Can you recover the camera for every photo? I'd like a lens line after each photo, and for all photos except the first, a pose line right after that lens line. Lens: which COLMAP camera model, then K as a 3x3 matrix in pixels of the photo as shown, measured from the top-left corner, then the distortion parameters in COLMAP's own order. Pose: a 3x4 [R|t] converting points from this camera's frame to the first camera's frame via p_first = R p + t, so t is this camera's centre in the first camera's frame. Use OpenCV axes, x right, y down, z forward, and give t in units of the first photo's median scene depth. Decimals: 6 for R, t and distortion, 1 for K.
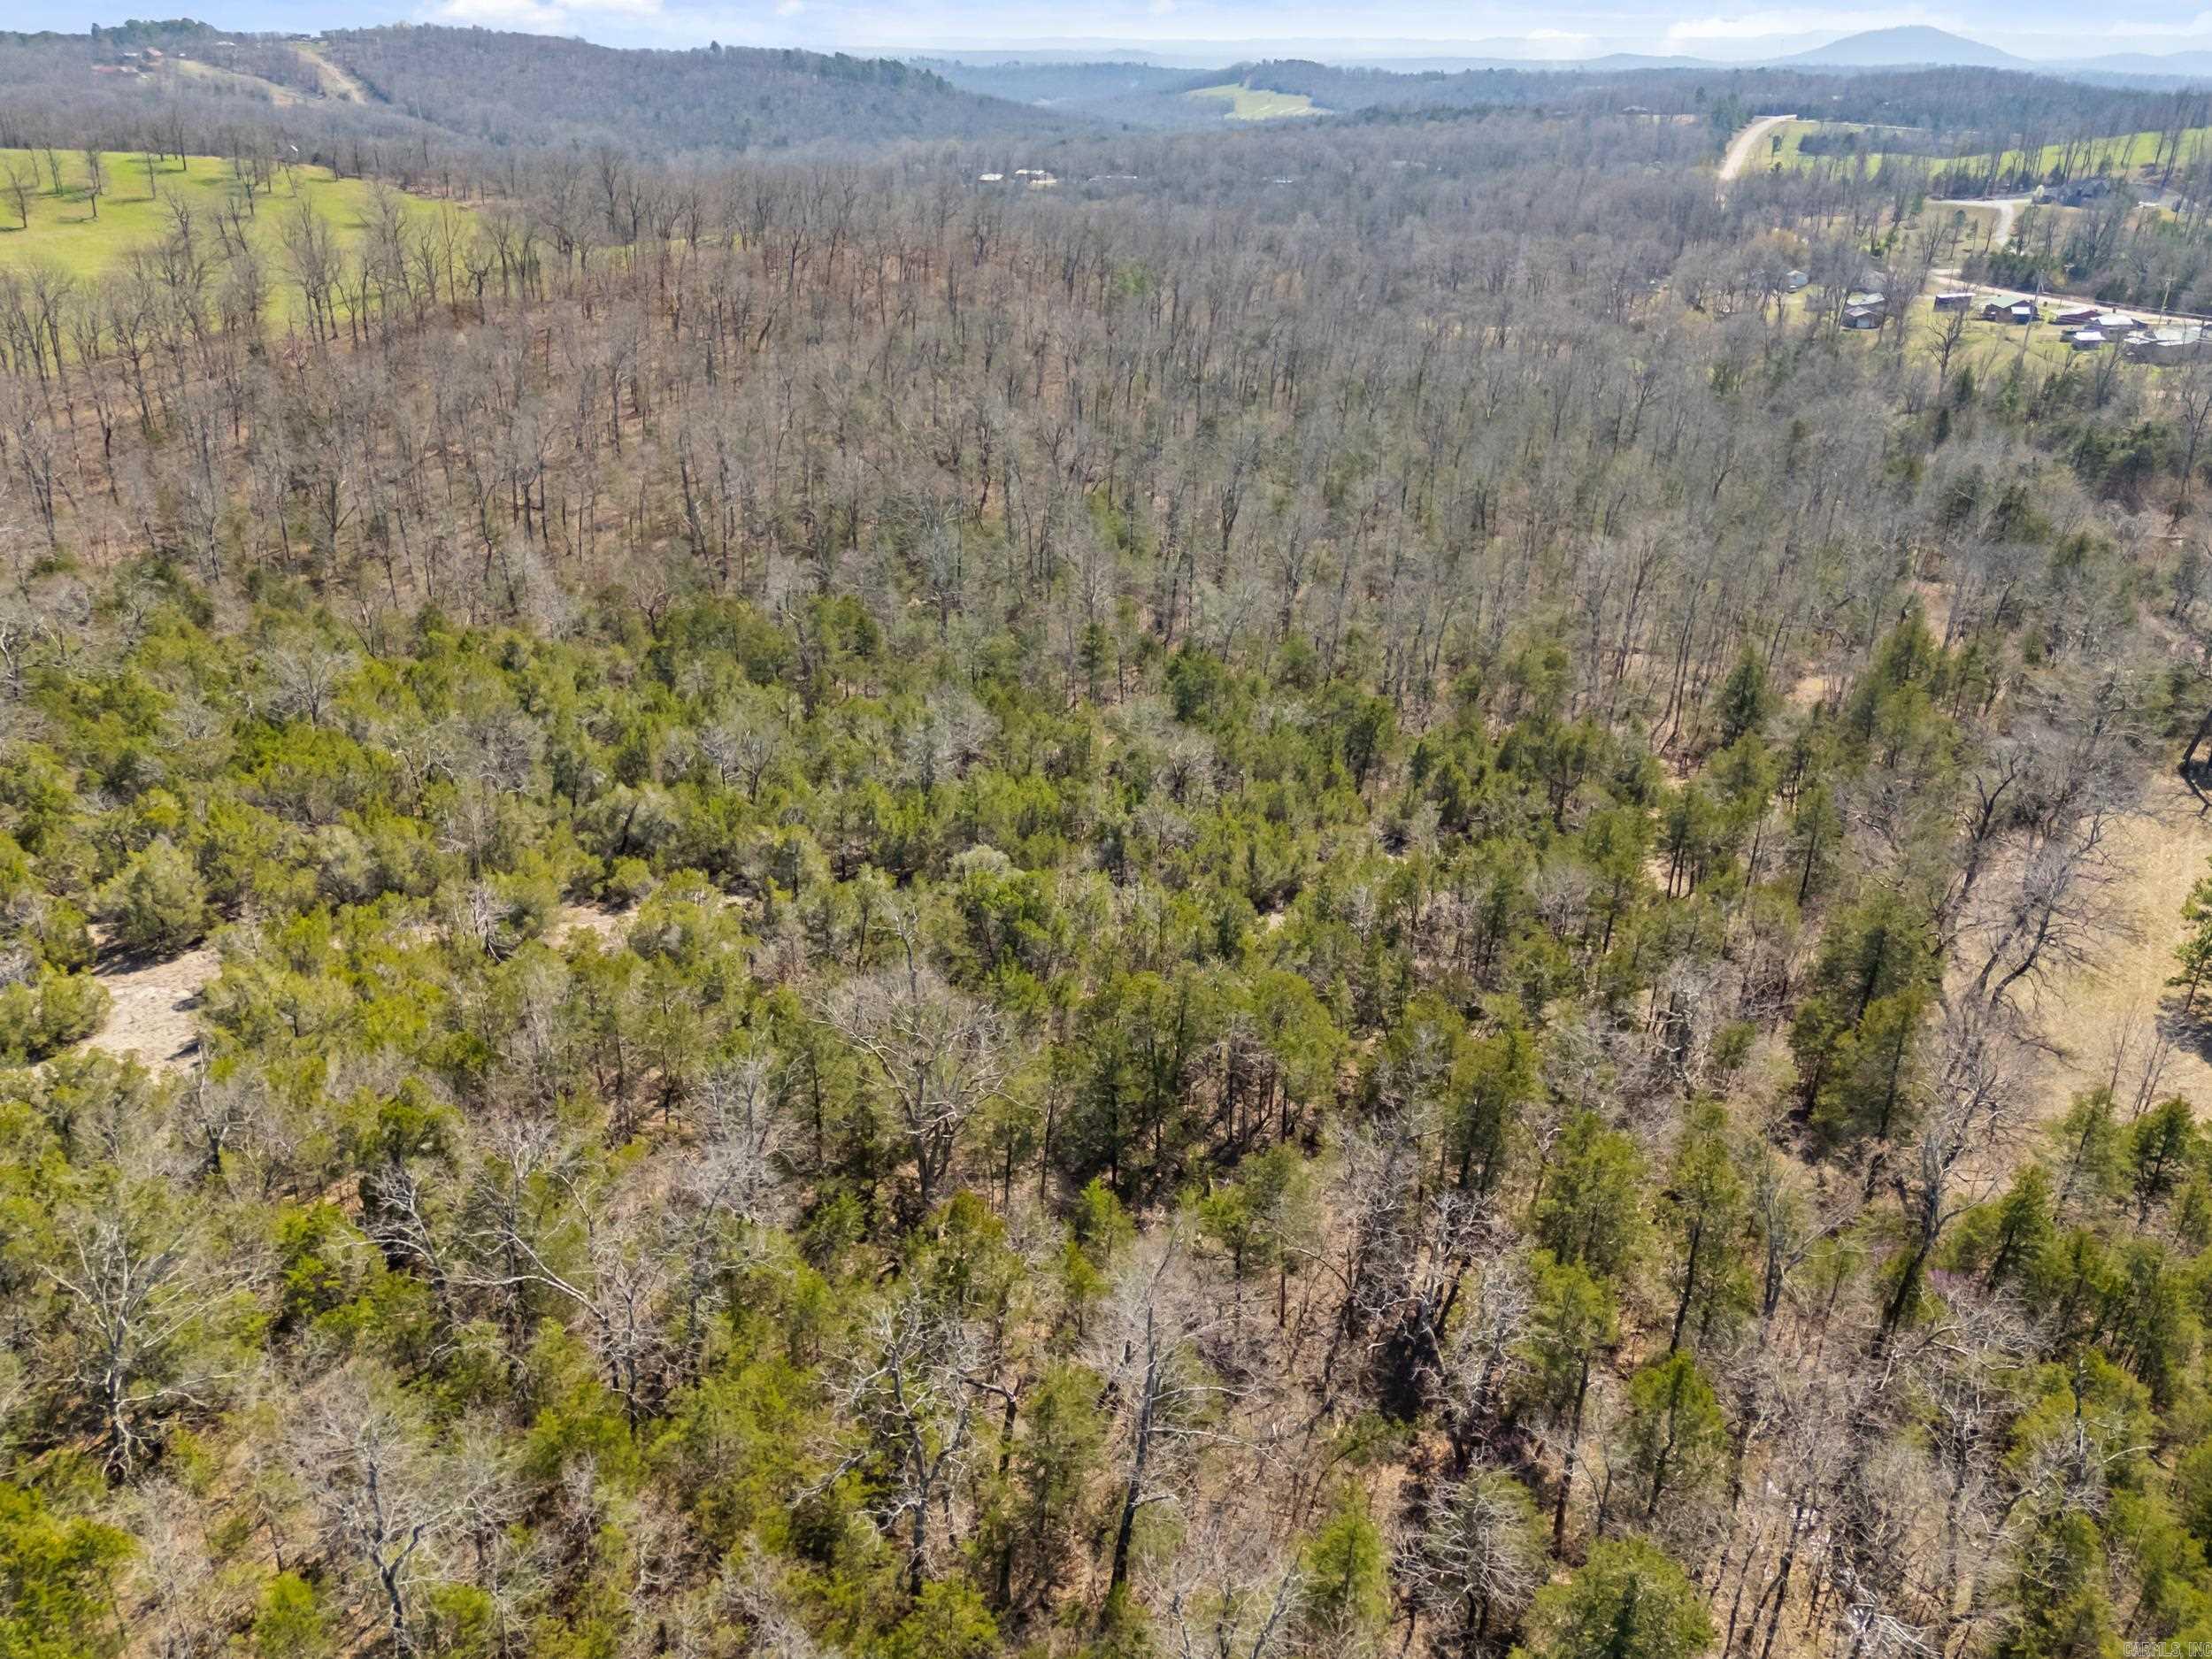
lens RADIAL K [[1661.5, 0, 1106.0], [0, 1661.5, 829.5], [0, 0, 1]] dist [0.075957, -0.061125]
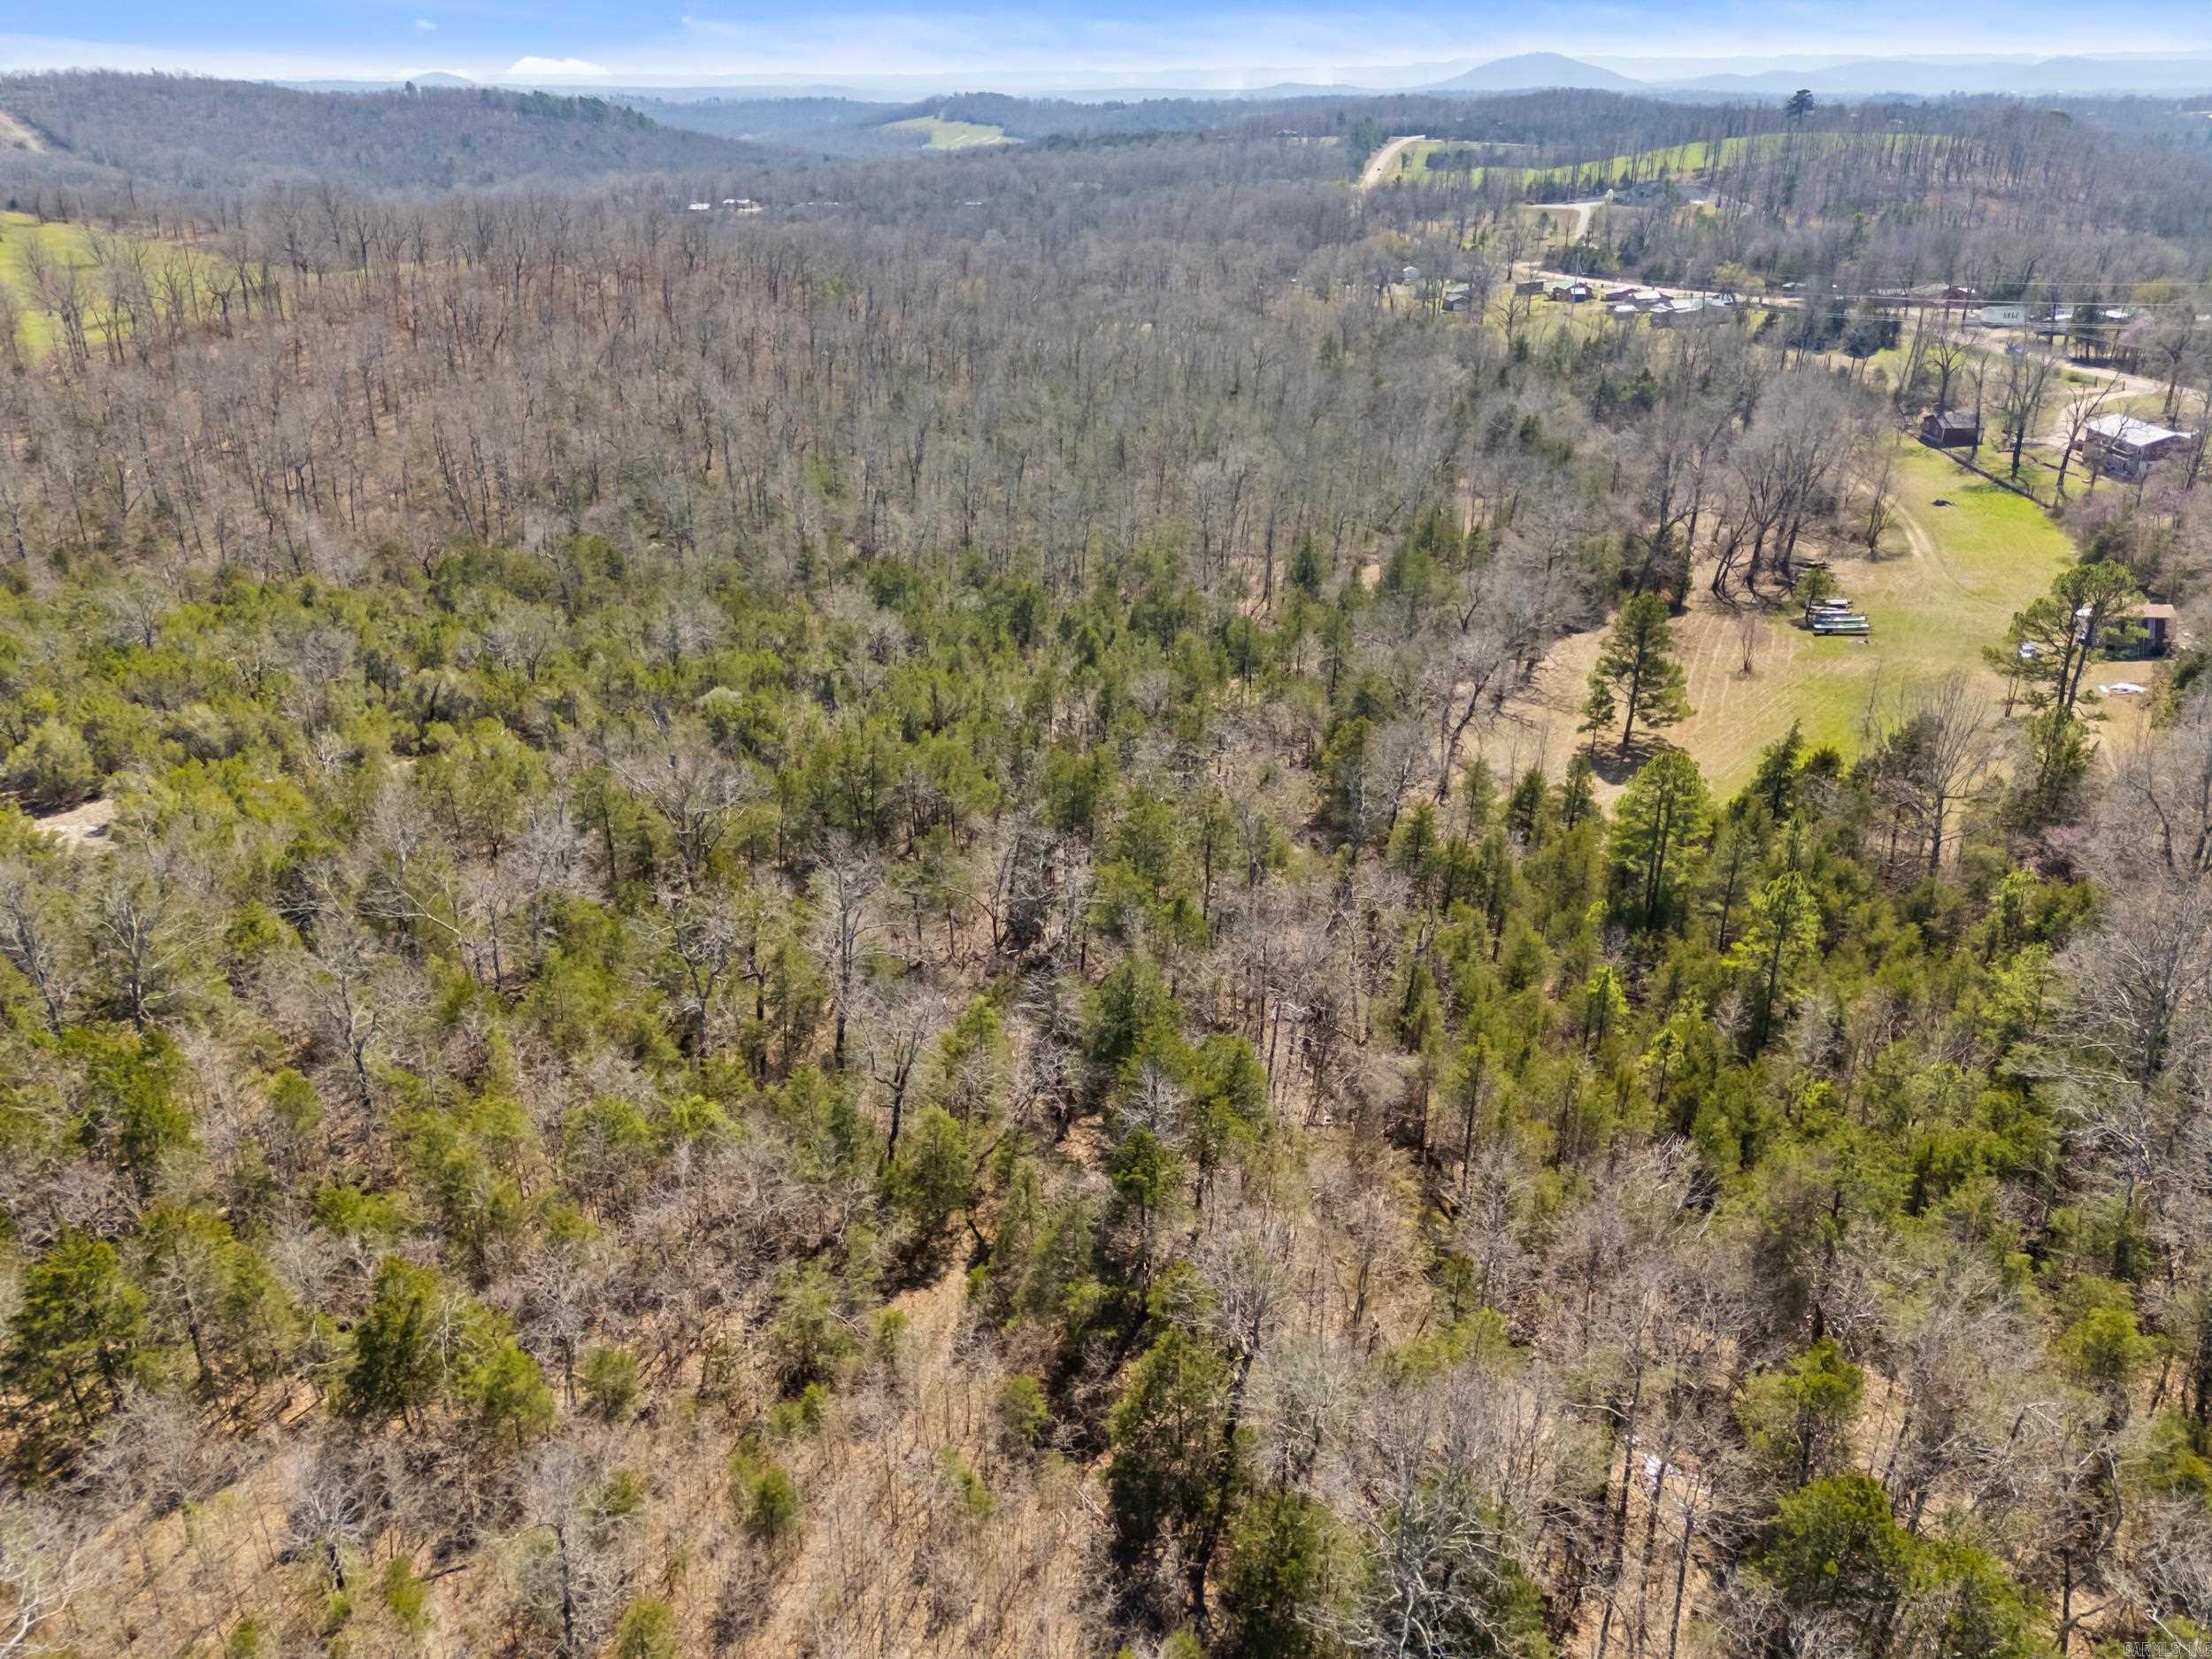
lens RADIAL K [[1661.5, 0, 1106.0], [0, 1661.5, 829.5], [0, 0, 1]] dist [0.075957, -0.061125]
pose [[0.987255, -0.080267, 0.137421, 0.014780], [0.082523, 0.996531, -0.010789, 0.067248], [-0.136078, 0.021992, 0.990454, -0.143938]]
